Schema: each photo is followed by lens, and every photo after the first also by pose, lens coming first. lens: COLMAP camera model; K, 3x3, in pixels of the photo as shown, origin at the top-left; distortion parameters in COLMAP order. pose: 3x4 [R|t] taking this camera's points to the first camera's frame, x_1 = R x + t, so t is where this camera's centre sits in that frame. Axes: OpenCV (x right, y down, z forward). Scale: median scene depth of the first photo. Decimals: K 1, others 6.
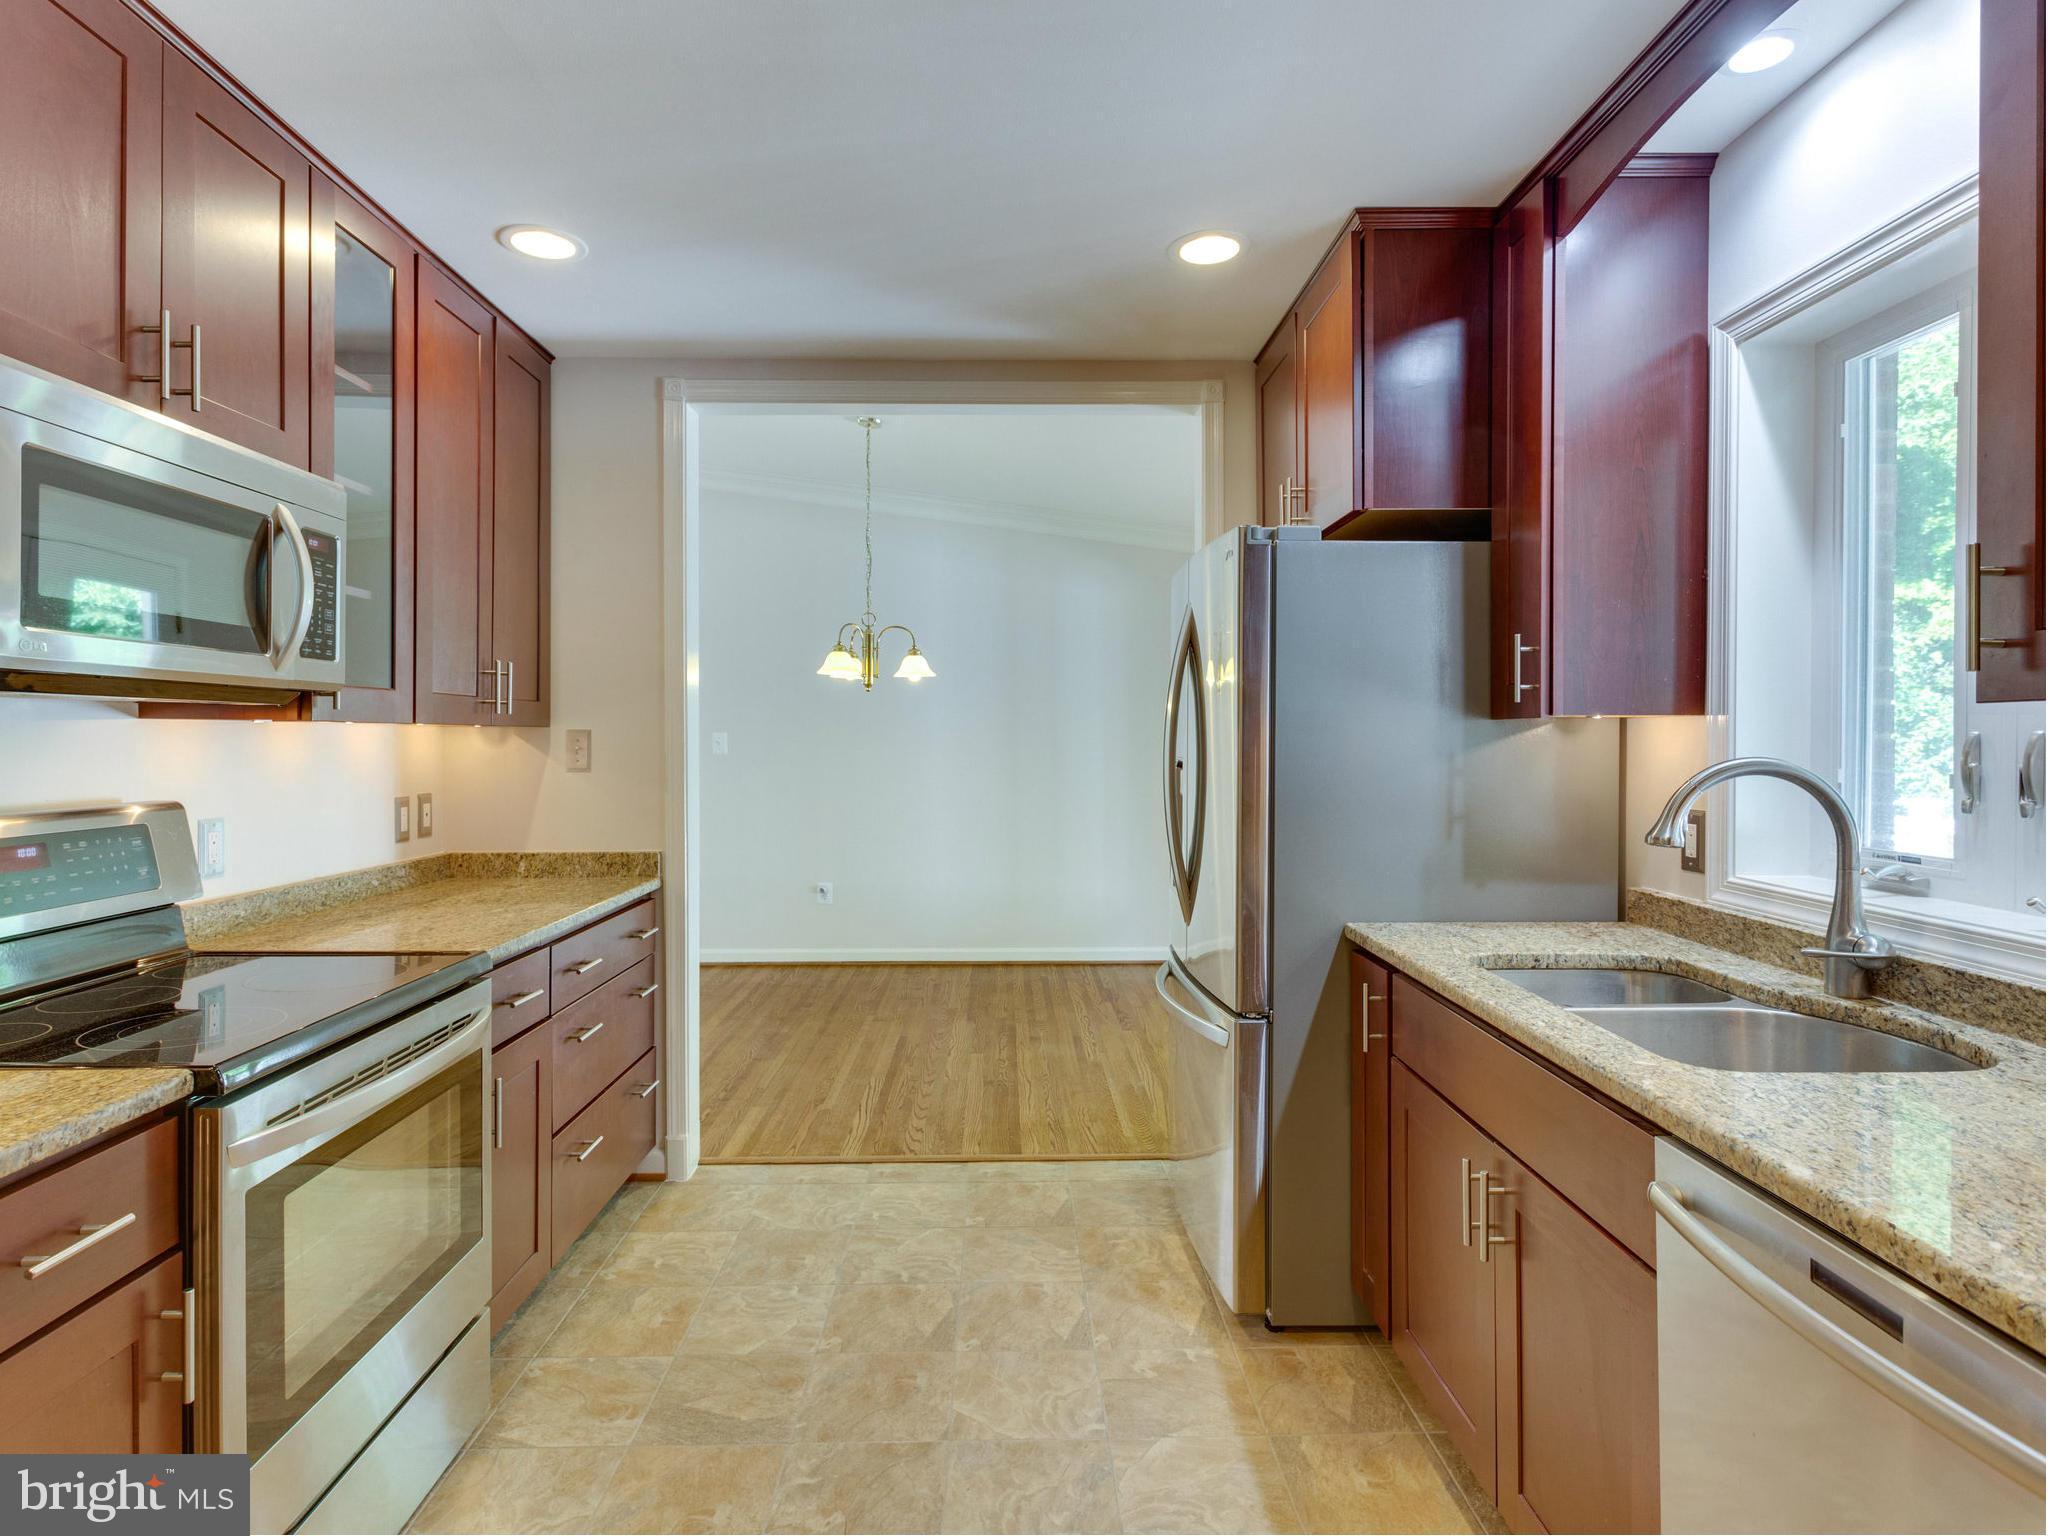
lens RADIAL K [[1107.3, 0, 1028.6], [0, 1107.3, 747.1], [0, 0, 1]] dist [0.001055, -0.001162]
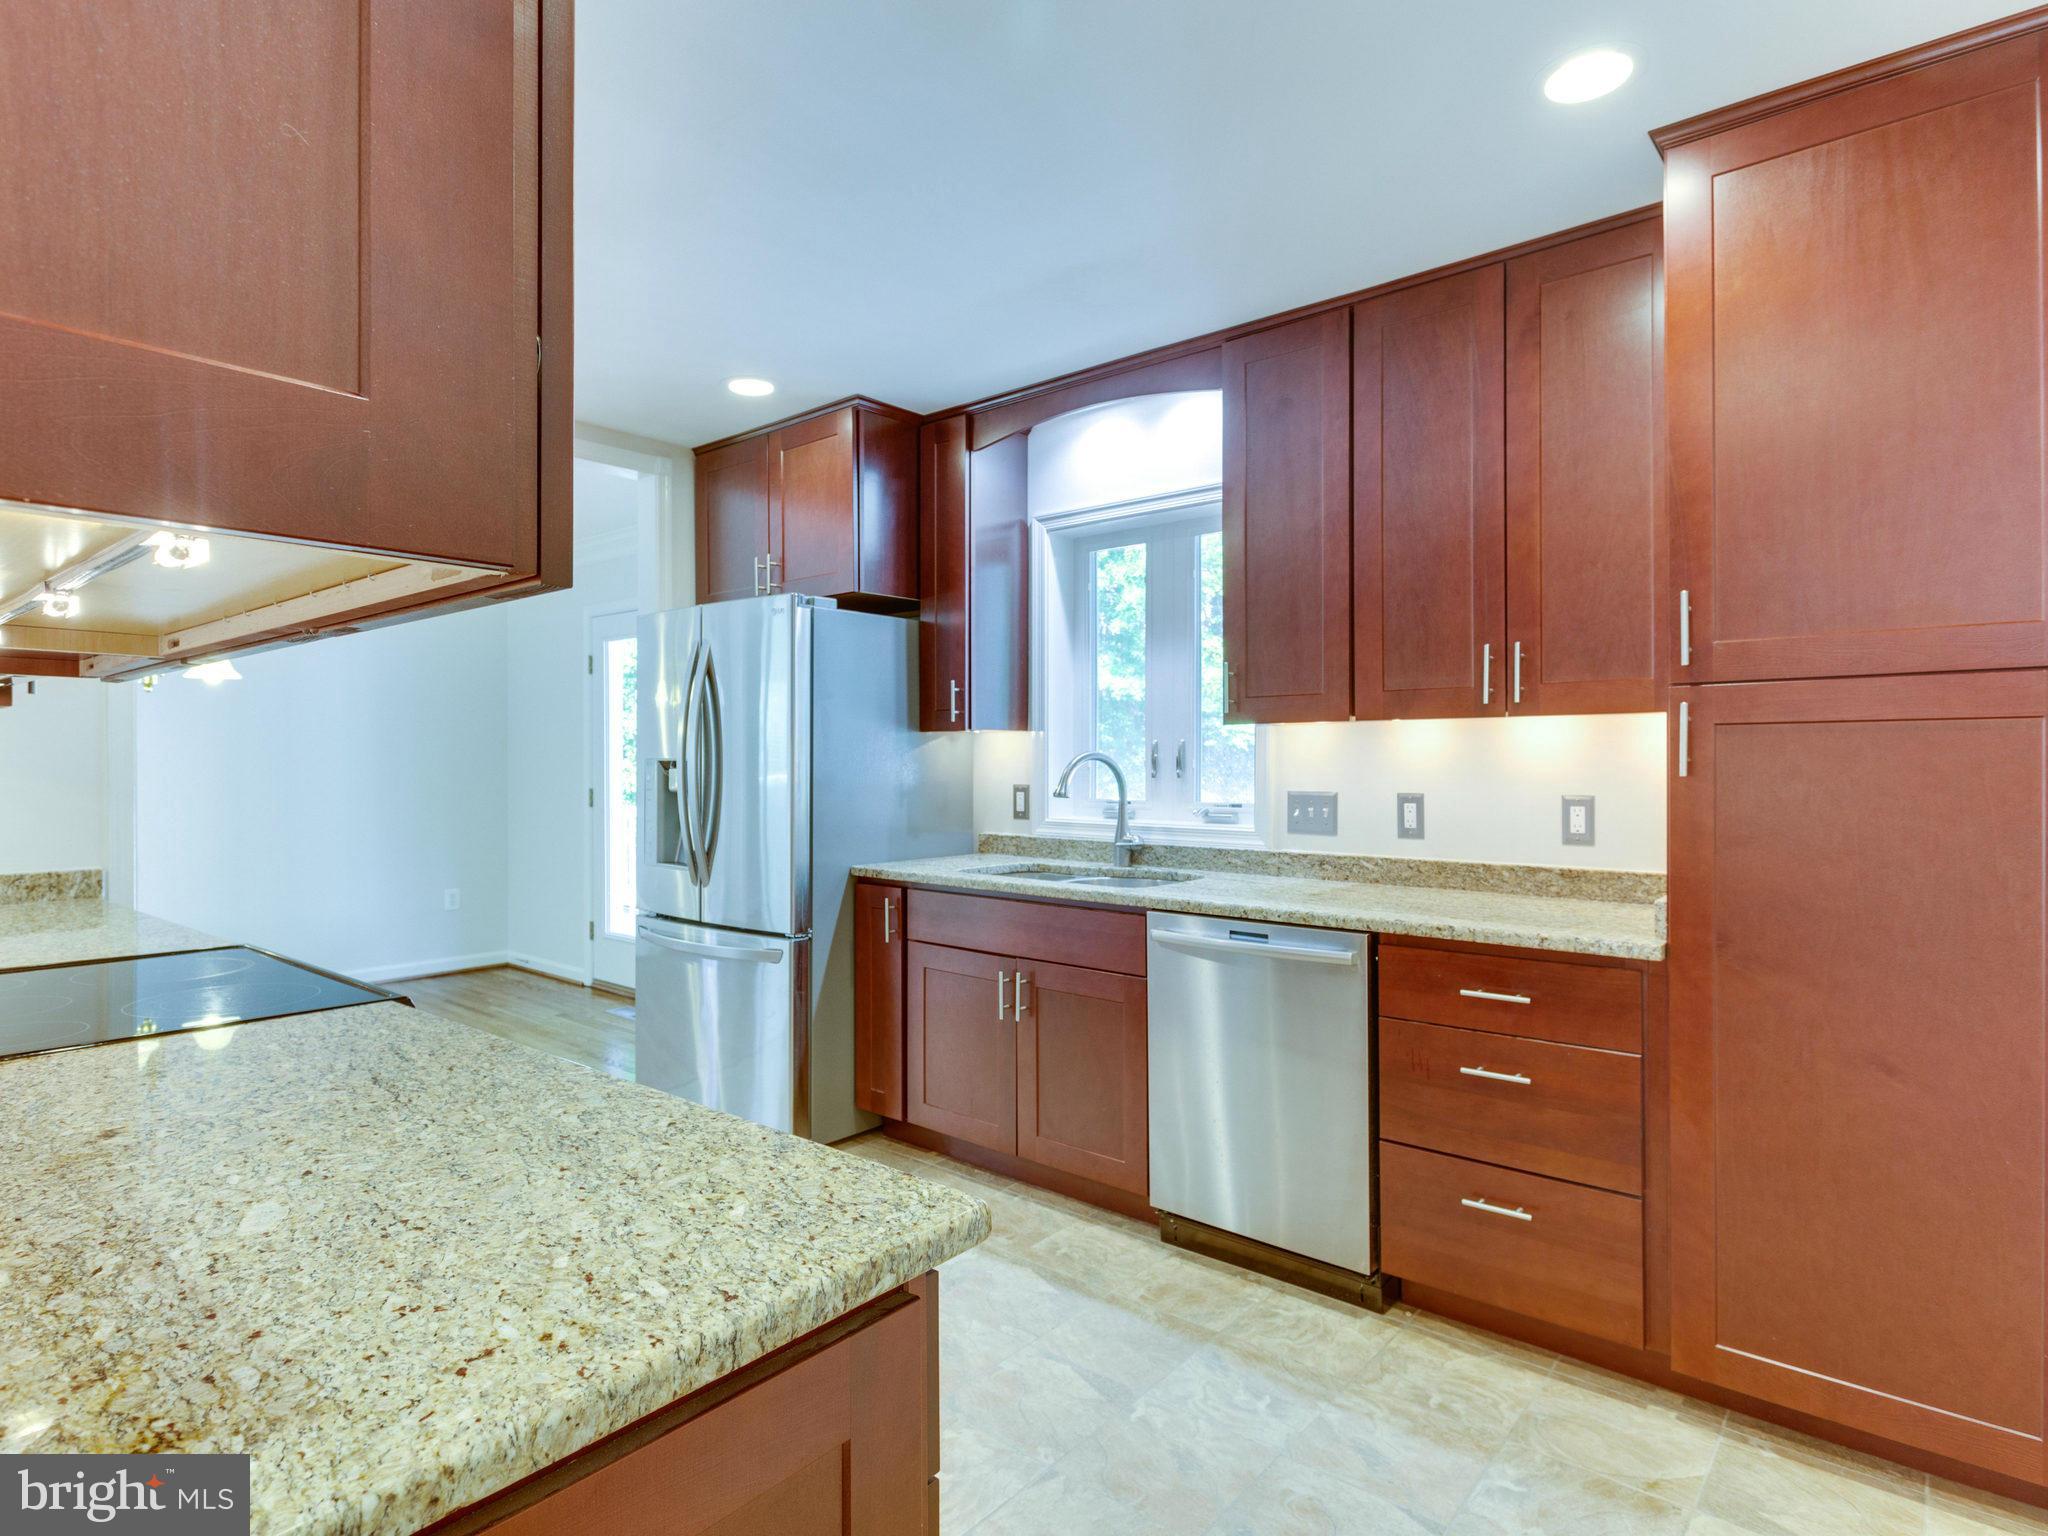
lens RADIAL K [[1107.3, 0, 1028.6], [0, 1107.3, 747.1], [0, 0, 1]] dist [0.001055, -0.001162]
pose [[0.651925, 0.008293, 0.758238, -0.701735], [0.007391, 0.999823, -0.017289, 0.026171], [-0.758247, 0.016875, 0.651749, -0.163626]]
